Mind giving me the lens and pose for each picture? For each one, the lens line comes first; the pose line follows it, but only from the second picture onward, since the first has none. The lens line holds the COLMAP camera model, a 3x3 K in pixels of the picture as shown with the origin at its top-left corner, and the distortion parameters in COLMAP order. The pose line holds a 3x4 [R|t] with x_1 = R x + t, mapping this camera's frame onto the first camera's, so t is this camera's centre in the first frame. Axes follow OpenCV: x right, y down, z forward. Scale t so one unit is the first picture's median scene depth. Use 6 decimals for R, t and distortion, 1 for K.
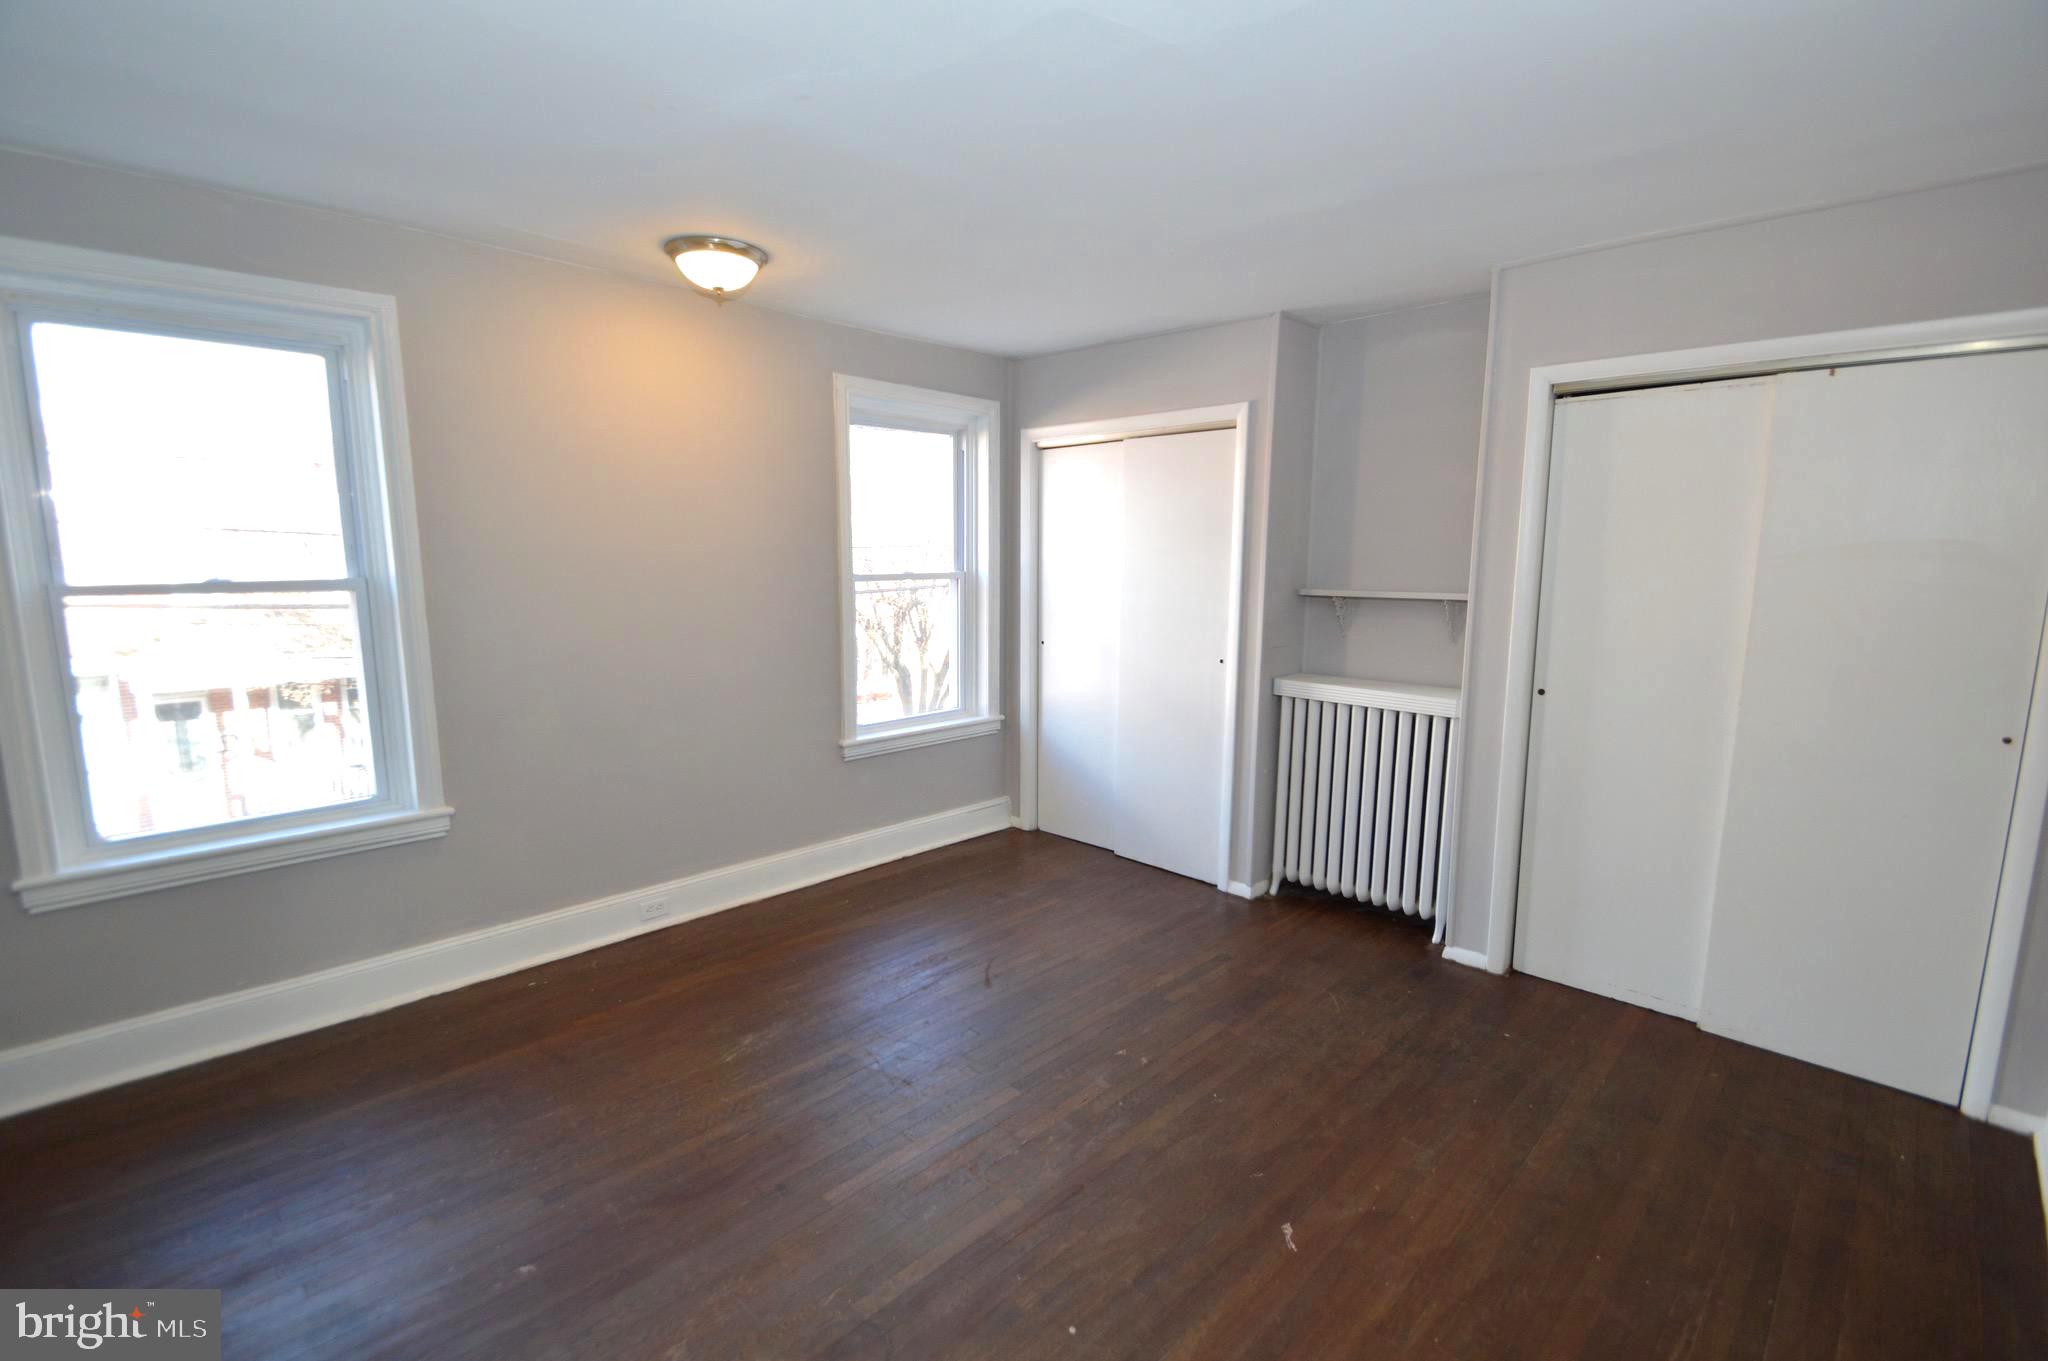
lens RADIAL K [[918.4, 0, 1007.7], [0, 918.4, 675.3], [0, 0, 1]] dist [0.013274, -0.006854]
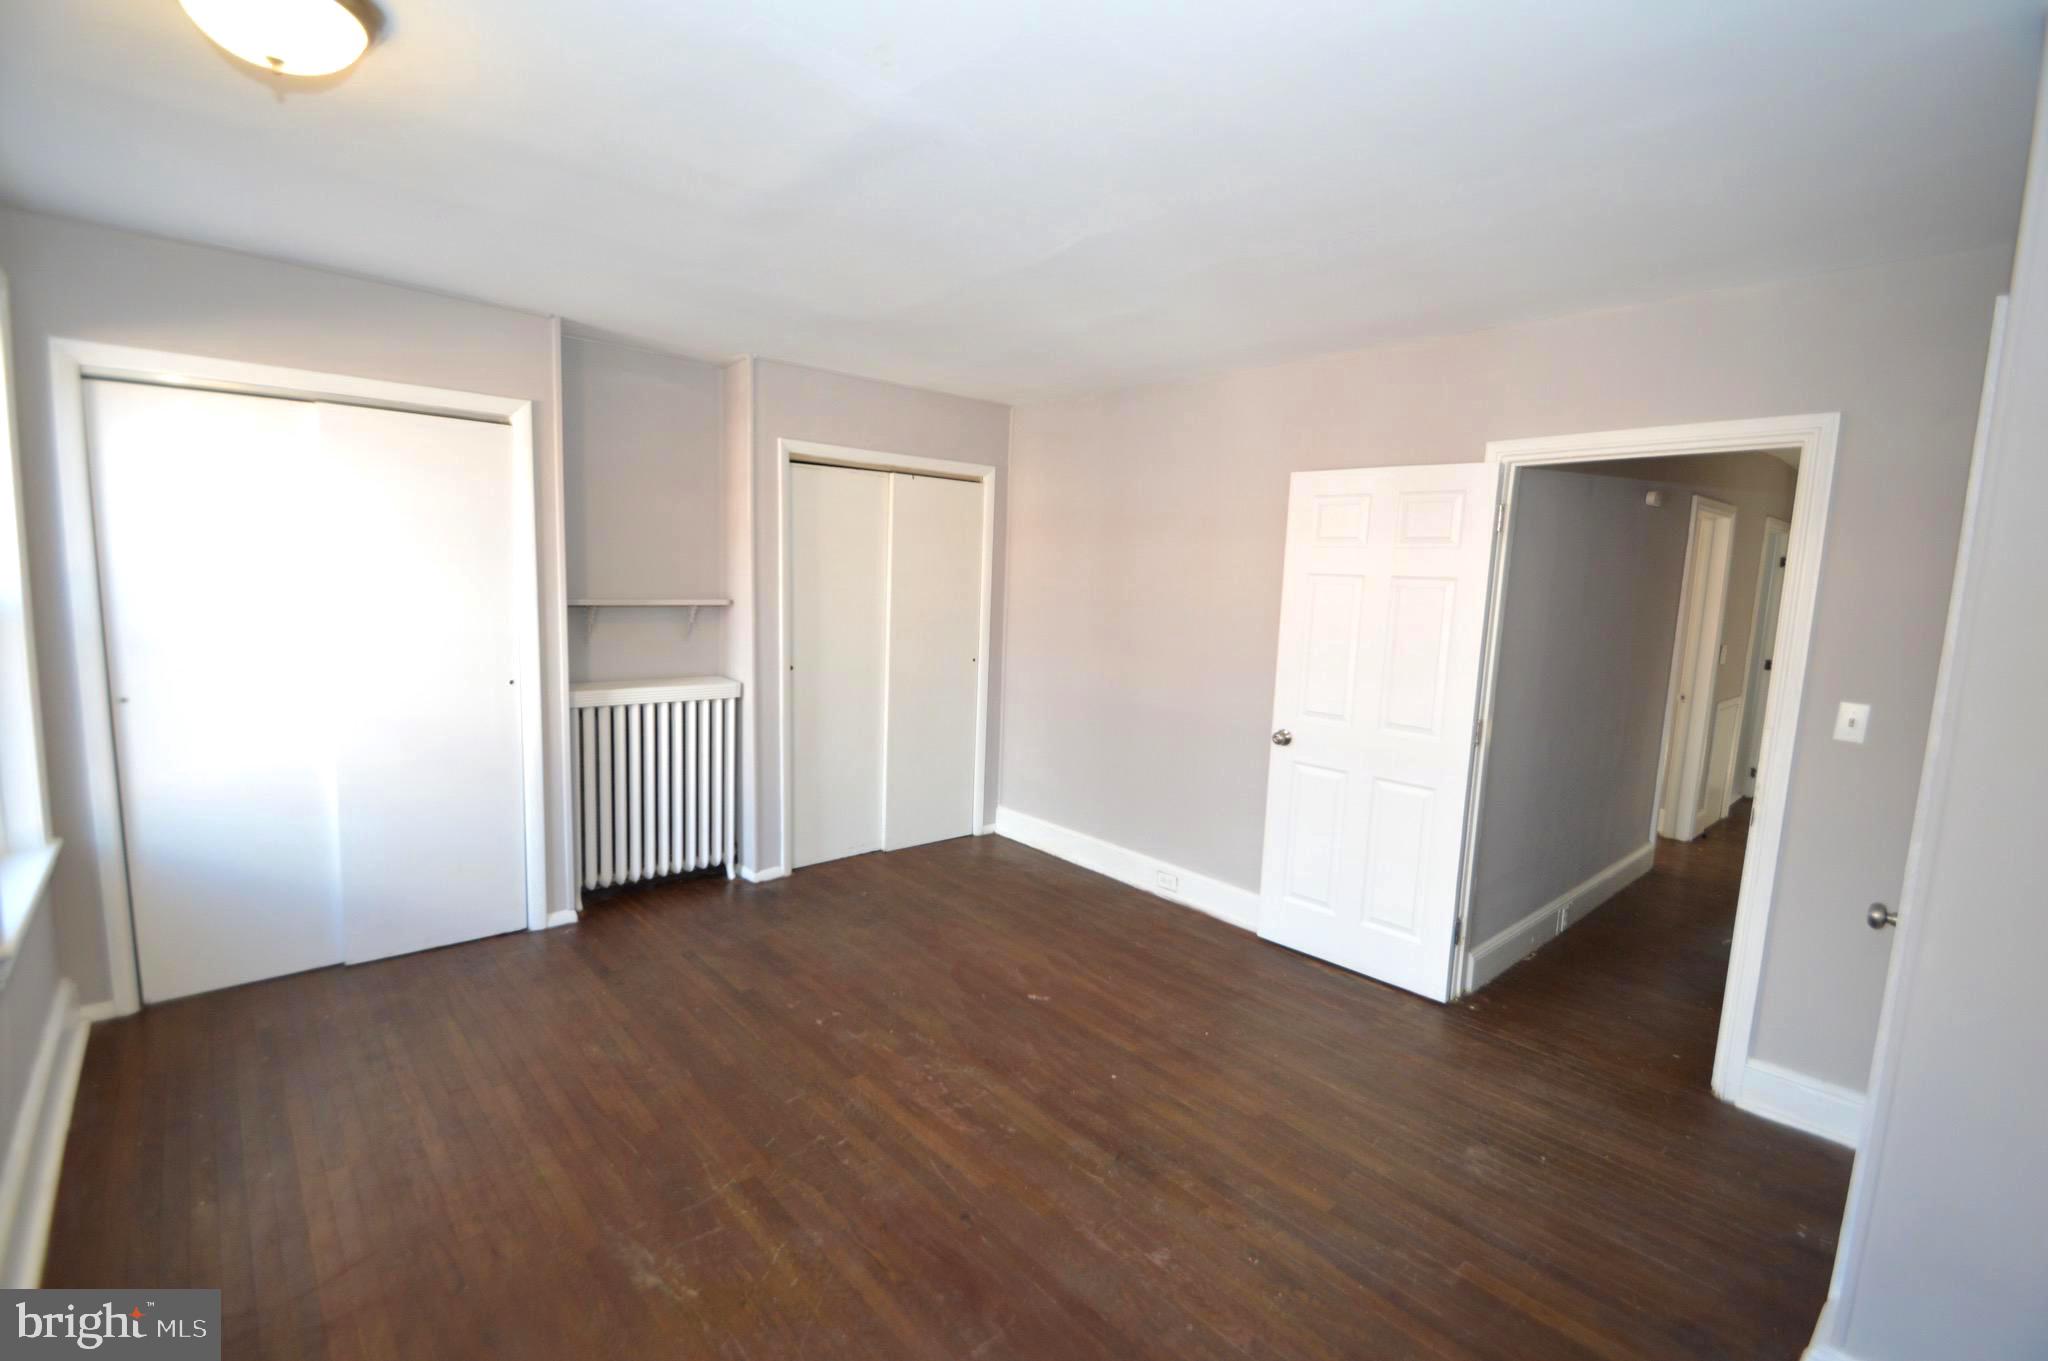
lens RADIAL K [[918.4, 0, 1024.0], [0, 918.4, 686.2], [0, 0, 1]] dist [0.013274, -0.006854]
pose [[0.045932, -0.130387, 0.990399, -0.679734], [0.093826, 0.987625, 0.125670, -0.083643], [-0.994528, 0.087153, 0.057597, 0.476937]]
